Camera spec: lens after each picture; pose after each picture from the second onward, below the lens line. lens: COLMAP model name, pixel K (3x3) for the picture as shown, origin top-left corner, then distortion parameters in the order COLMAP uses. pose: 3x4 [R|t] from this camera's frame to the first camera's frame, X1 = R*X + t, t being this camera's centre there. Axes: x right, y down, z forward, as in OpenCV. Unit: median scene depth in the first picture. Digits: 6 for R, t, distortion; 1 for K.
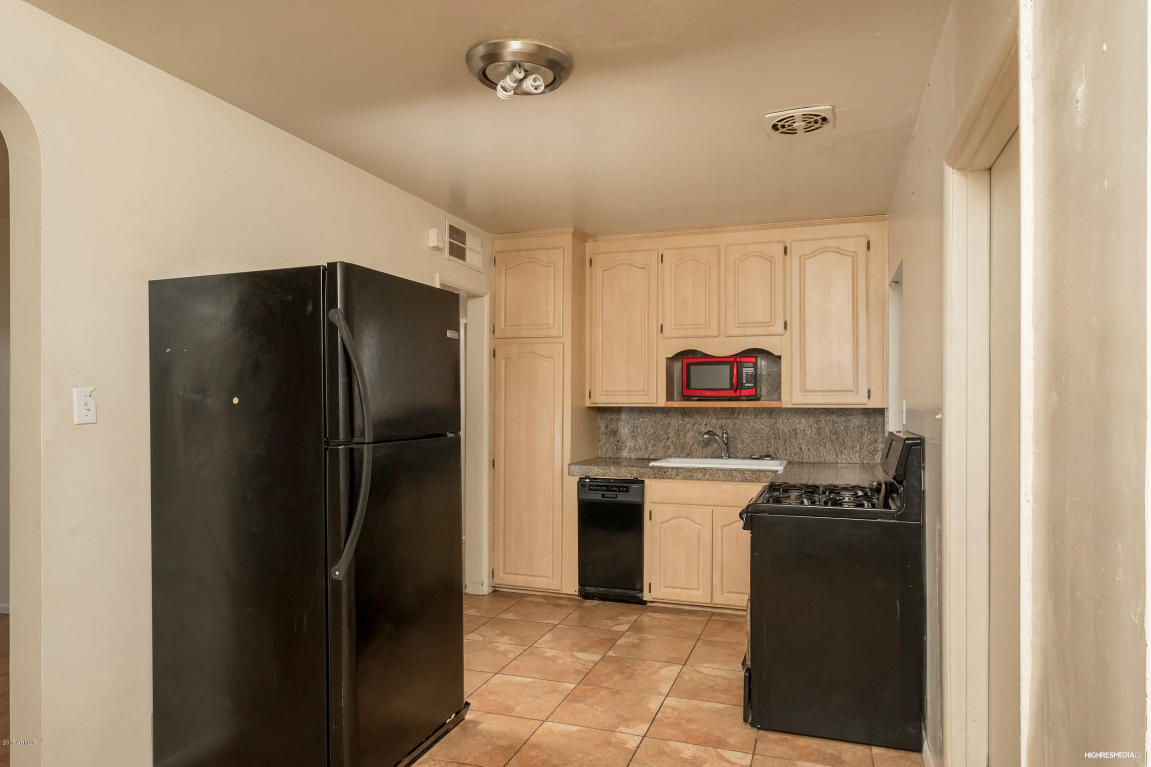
lens RADIAL K [[700.2, 0, 576.2], [0, 700.2, 387.6], [0, 0, 1]] dist [-0.000288, 0.000609]
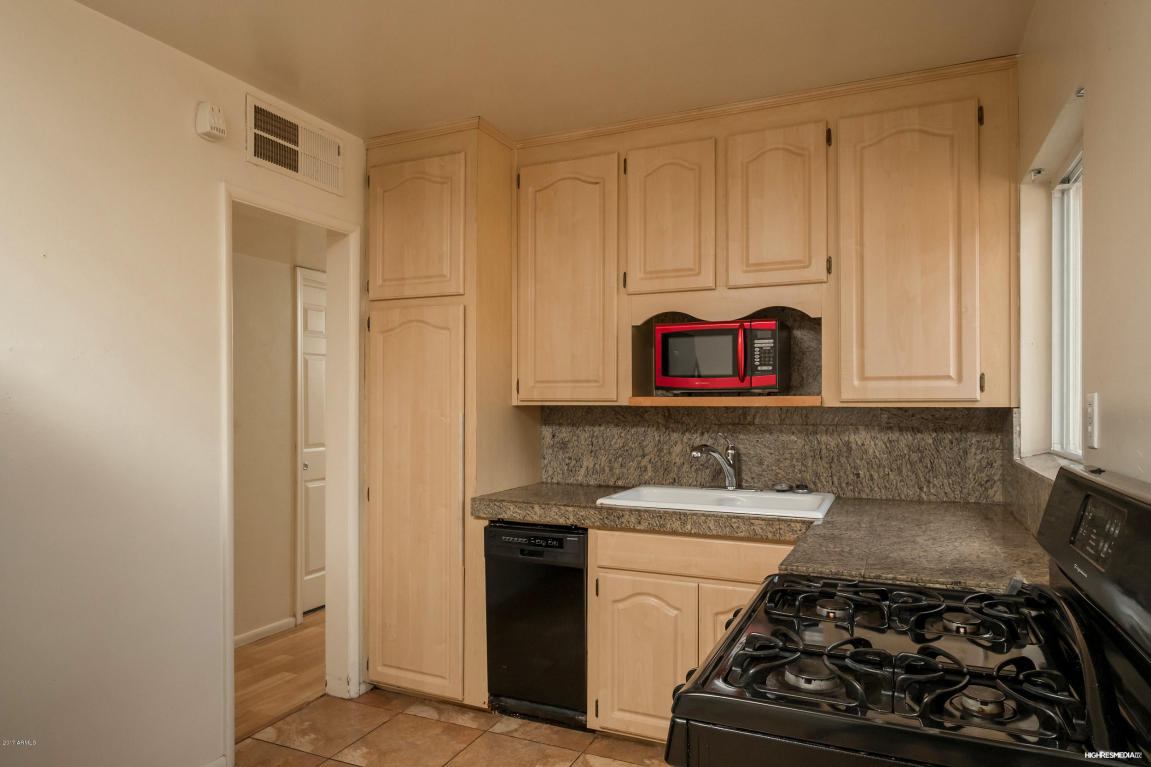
lens RADIAL K [[693.3, 0, 576.7], [0, 693.3, 389.9], [0, 0, 1]] dist [-0.000842, -0.001166]
pose [[0.996285, -0.004686, -0.085986, 0.136457], [0.005417, 0.999951, 0.008280, 0.008274], [0.085943, -0.008715, 0.996262, 0.400292]]
